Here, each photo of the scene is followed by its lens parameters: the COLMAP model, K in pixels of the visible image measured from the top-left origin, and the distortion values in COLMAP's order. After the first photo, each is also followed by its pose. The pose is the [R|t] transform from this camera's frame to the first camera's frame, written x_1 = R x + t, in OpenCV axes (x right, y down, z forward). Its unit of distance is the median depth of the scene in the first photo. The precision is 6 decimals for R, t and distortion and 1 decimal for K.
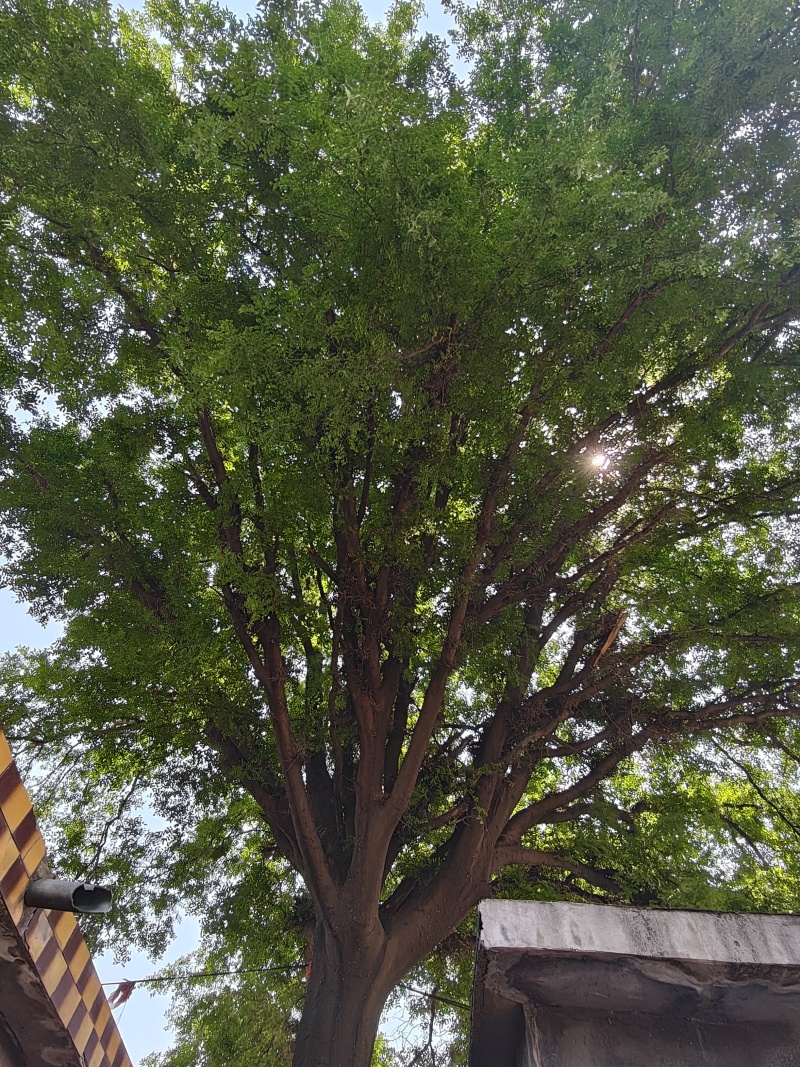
lens RADIAL K [[650.1, 0, 400.0], [0, 650.1, 533.5], [0, 0, 1]] dist [-0.003199, 0.001099]
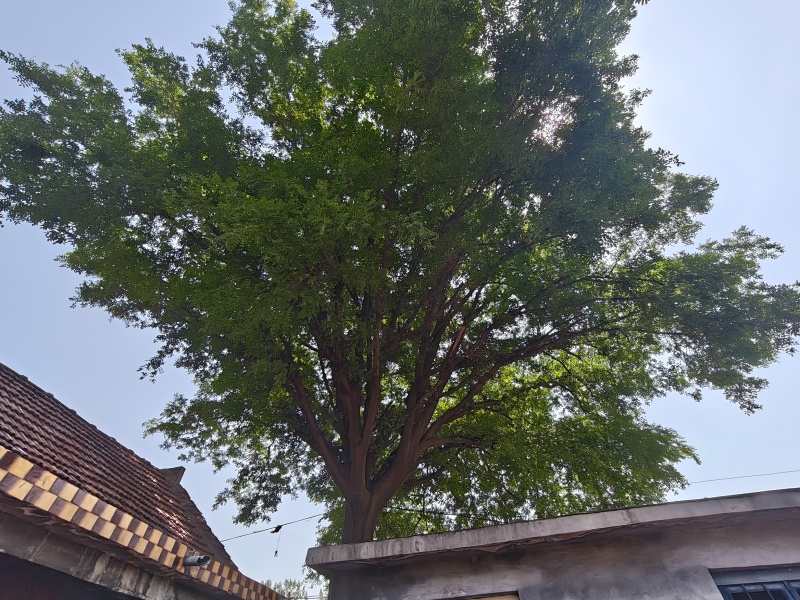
lens RADIAL K [[390.0, 0, 409.1], [0, 390.0, 292.0], [0, 0, 1]] dist [-0.000298, 0.008061]
pose [[0.971787, -0.221250, -0.081717, 0.337582], [0.233702, 0.950012, 0.207029, -0.303988], [0.031827, -0.220286, 0.974916, -0.197856]]
